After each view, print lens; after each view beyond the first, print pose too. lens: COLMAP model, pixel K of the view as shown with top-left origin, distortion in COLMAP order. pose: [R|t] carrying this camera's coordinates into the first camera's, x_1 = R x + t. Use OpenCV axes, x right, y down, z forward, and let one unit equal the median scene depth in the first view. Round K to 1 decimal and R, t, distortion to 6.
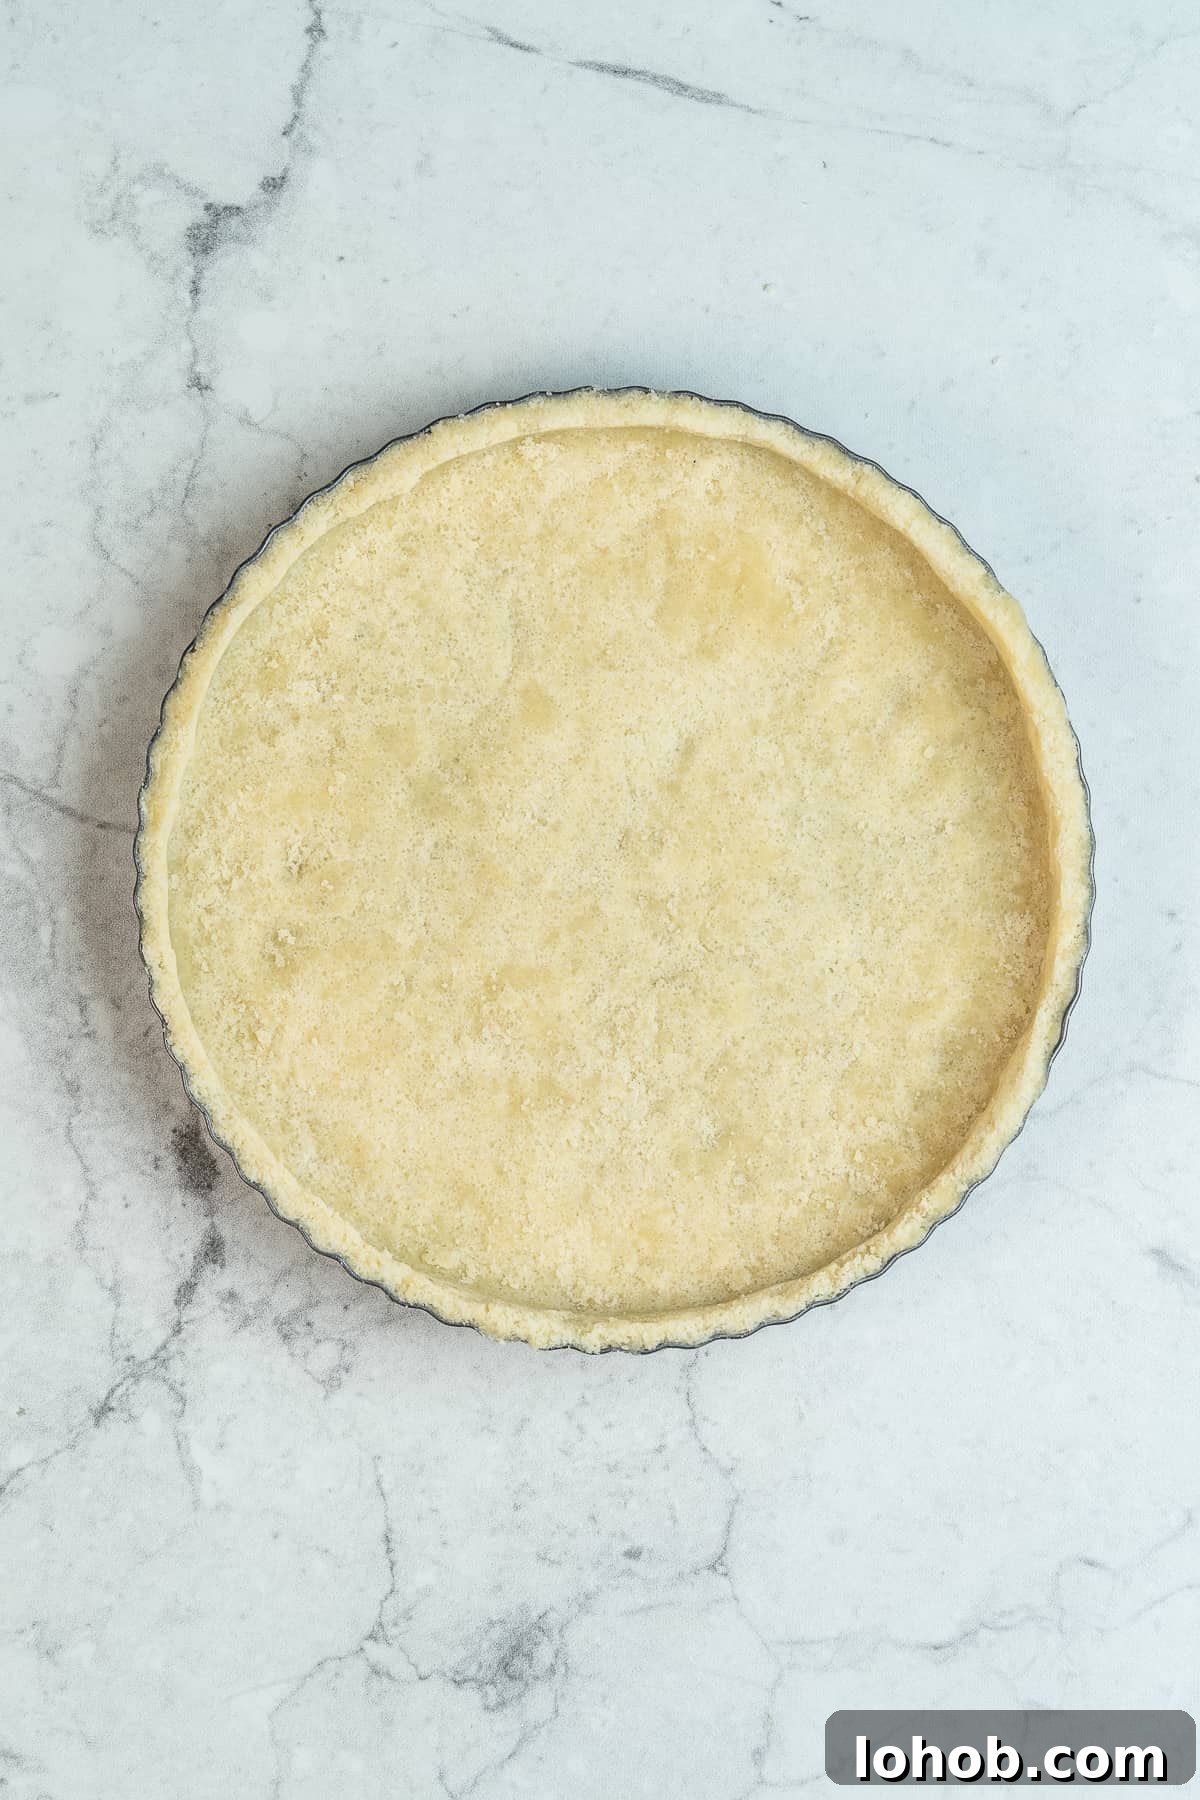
lens RADIAL K [[3380.6, 0, 575.7], [0, 3380.6, 905.0], [0, 0, 1]] dist [0.007164, 0.000000]
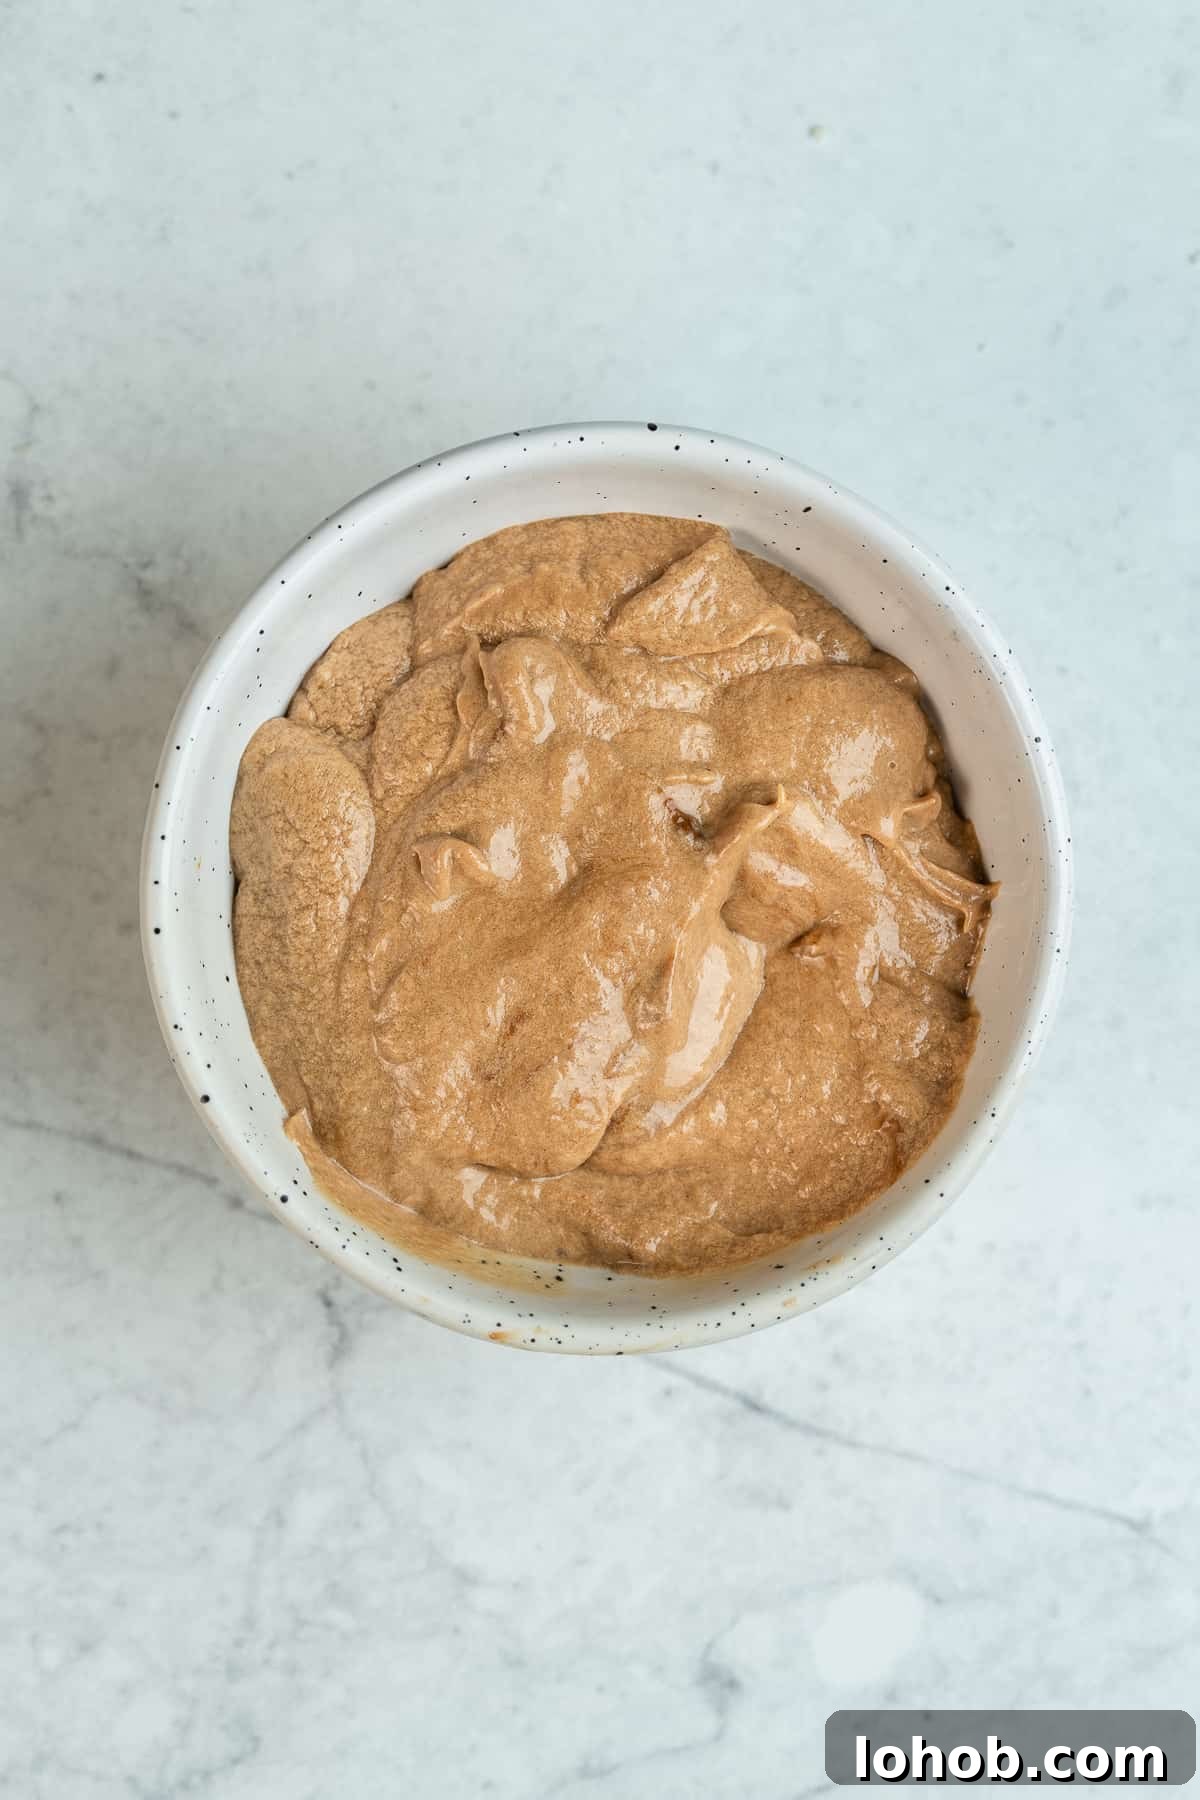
lens RADIAL K [[3380.6, 0, 599.0], [0, 3380.6, 901.5], [0, 0, 1]] dist [0.007164, 0.000000]
pose [[0.999971, 0.005518, 0.005206, 0.016072], [-0.005512, 0.999984, -0.001066, -0.046009], [-0.005212, 0.001038, 0.999986, 0.404041]]
